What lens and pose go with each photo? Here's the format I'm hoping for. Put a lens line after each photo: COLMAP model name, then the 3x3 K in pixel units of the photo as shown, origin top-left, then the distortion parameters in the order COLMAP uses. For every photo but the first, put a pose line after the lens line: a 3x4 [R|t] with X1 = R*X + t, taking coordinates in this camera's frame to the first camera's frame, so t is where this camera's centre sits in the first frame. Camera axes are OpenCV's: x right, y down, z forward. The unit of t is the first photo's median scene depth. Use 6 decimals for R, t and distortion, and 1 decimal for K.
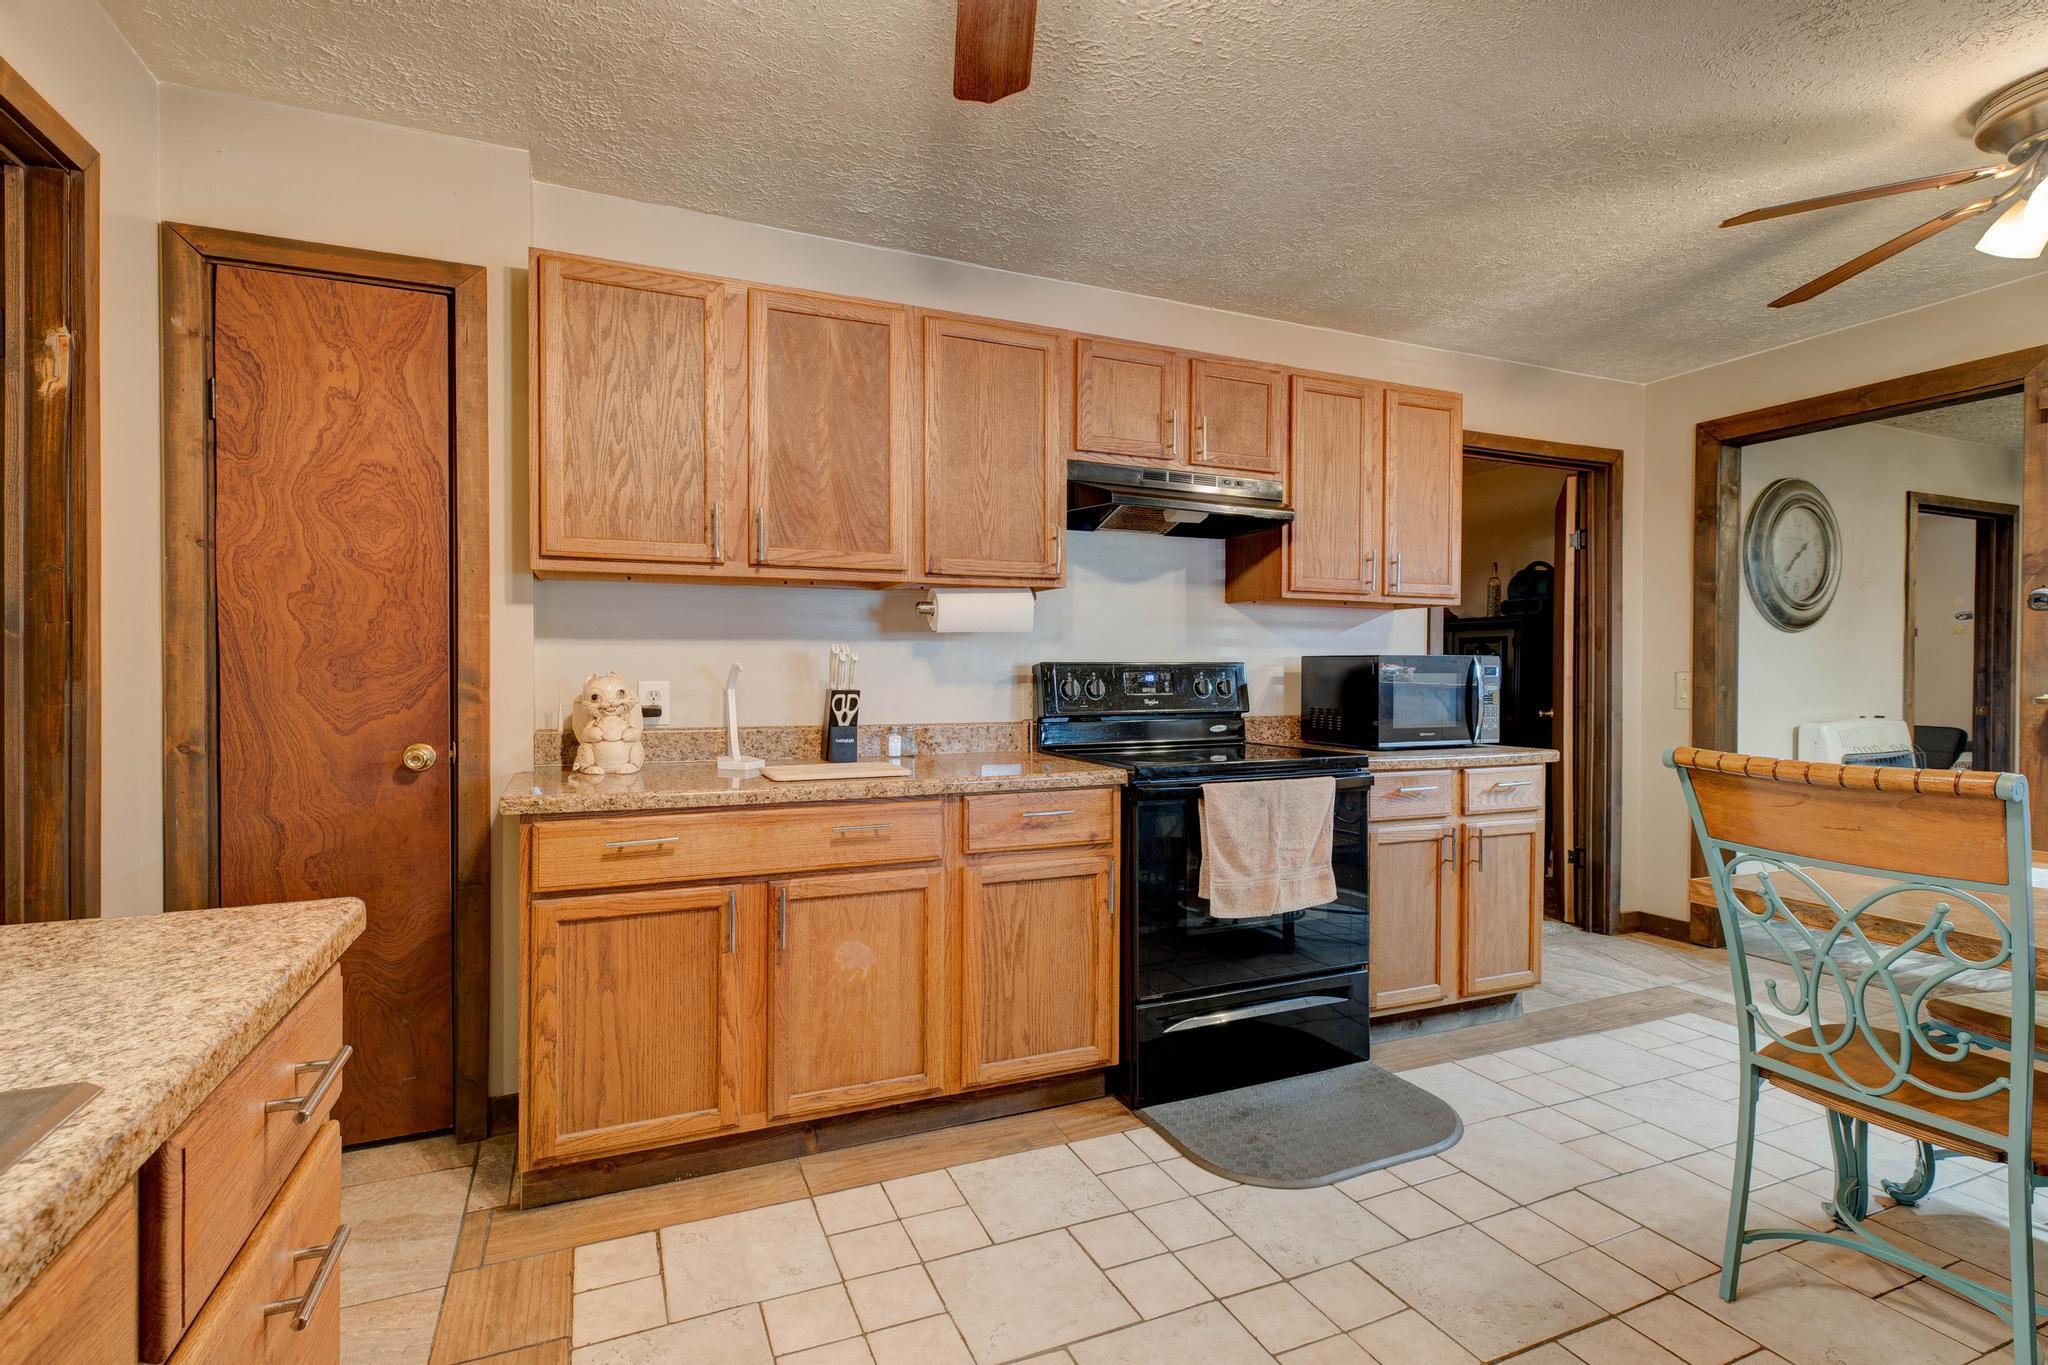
lens RADIAL K [[930.8, 0, 993.9], [0, 930.8, 692.7], [0, 0, 1]] dist [0.004233, 0.000411]
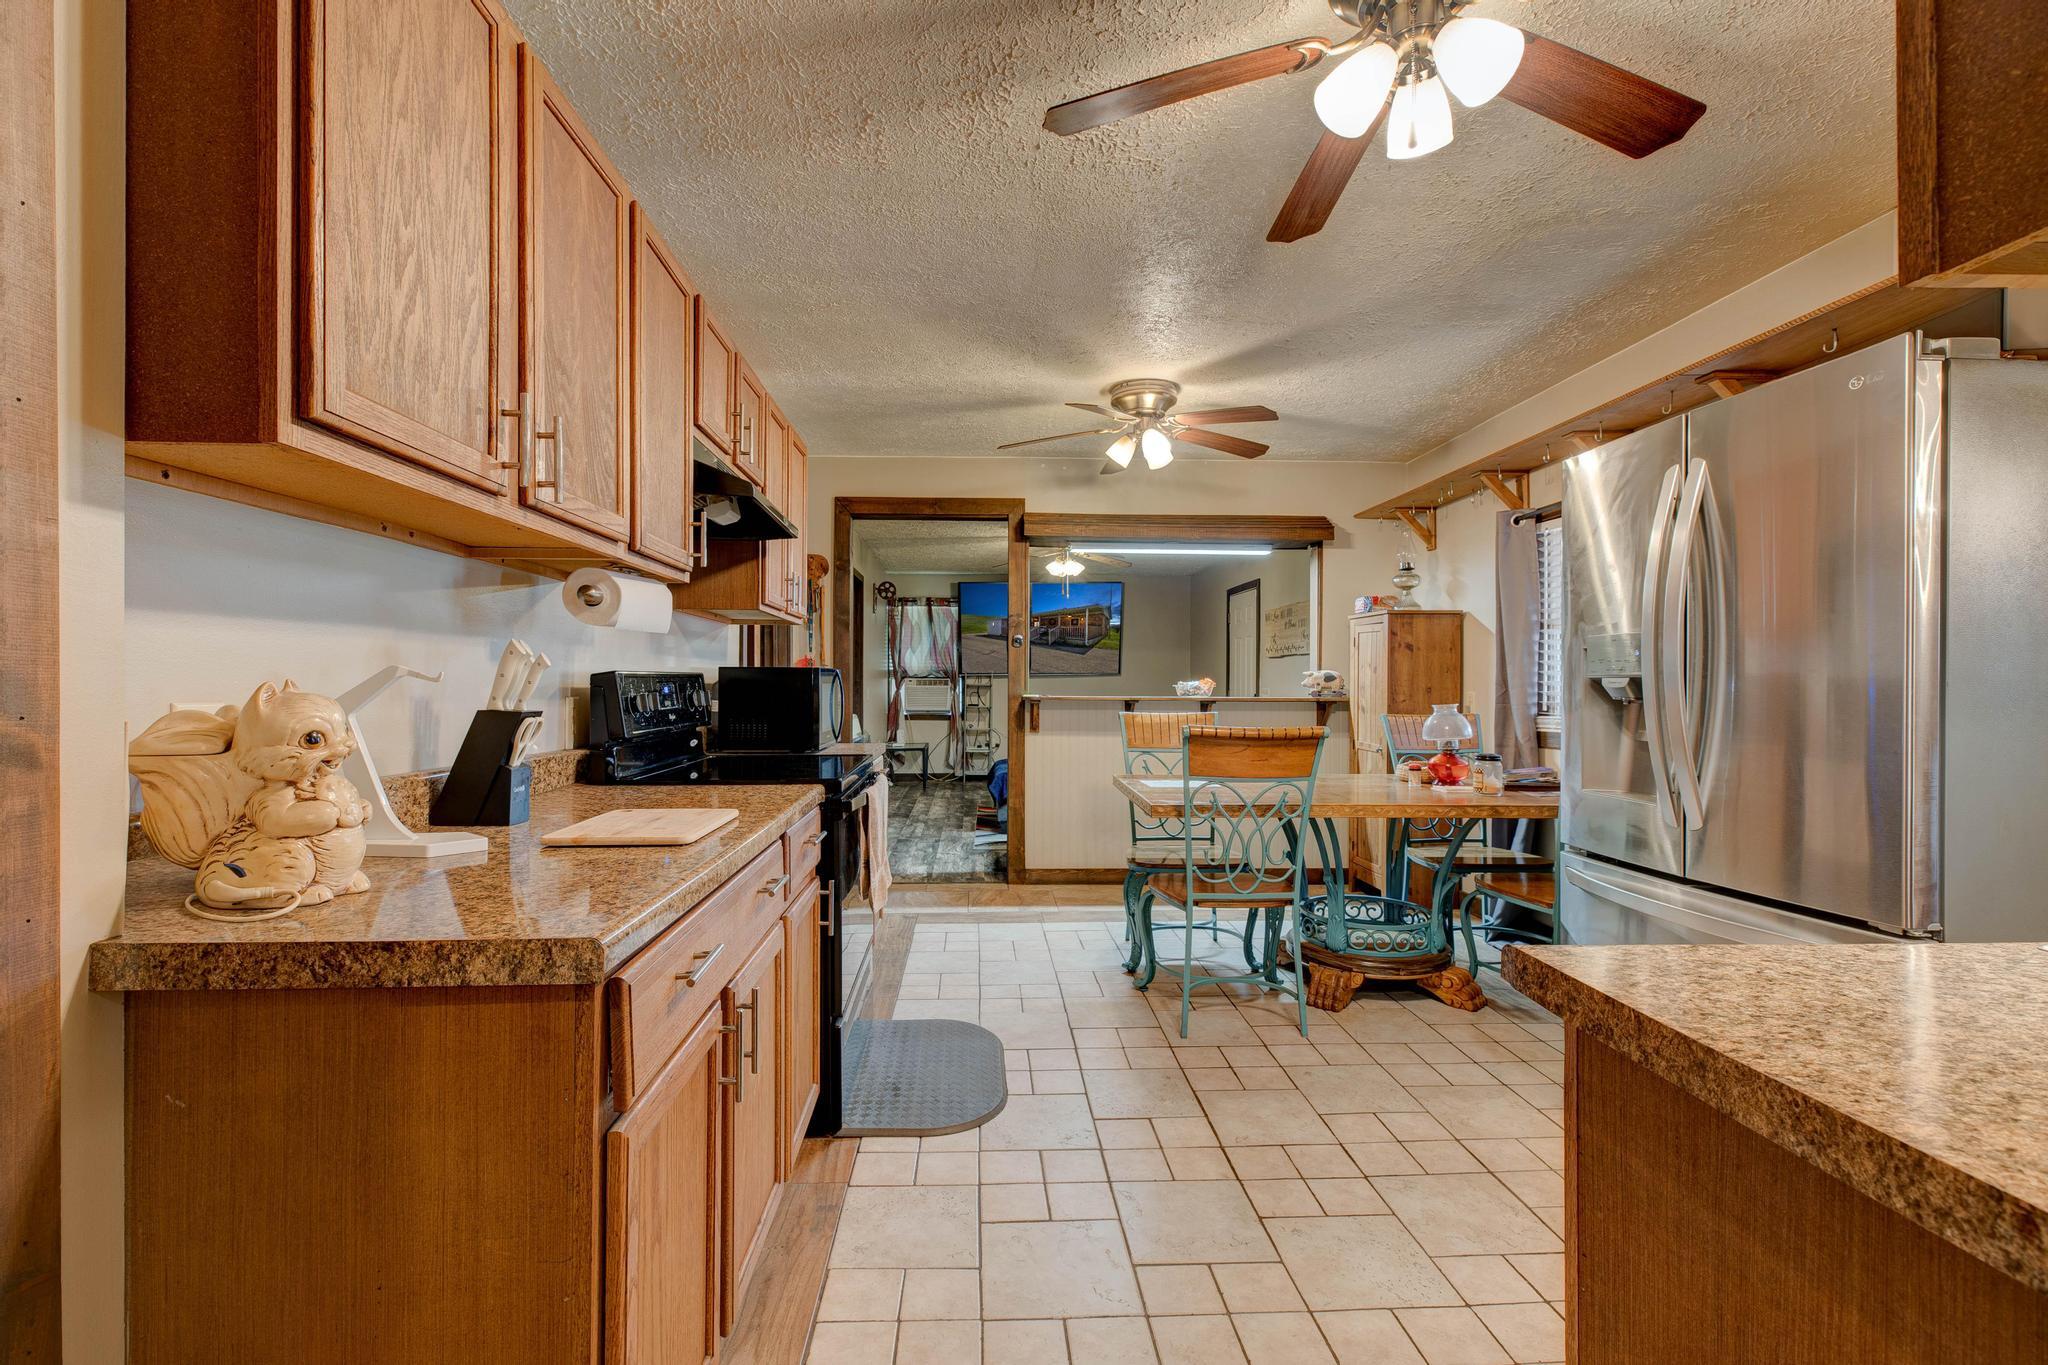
lens RADIAL K [[930.8, 0, 1028.6], [0, 930.8, 682.2], [0, 0, 1]] dist [0.004233, 0.000411]
pose [[0.331220, -0.001288, 0.943553, -0.760961], [0.016417, 0.999856, -0.004398, -0.015525], [-0.943411, 0.016947, 0.331193, 0.523533]]
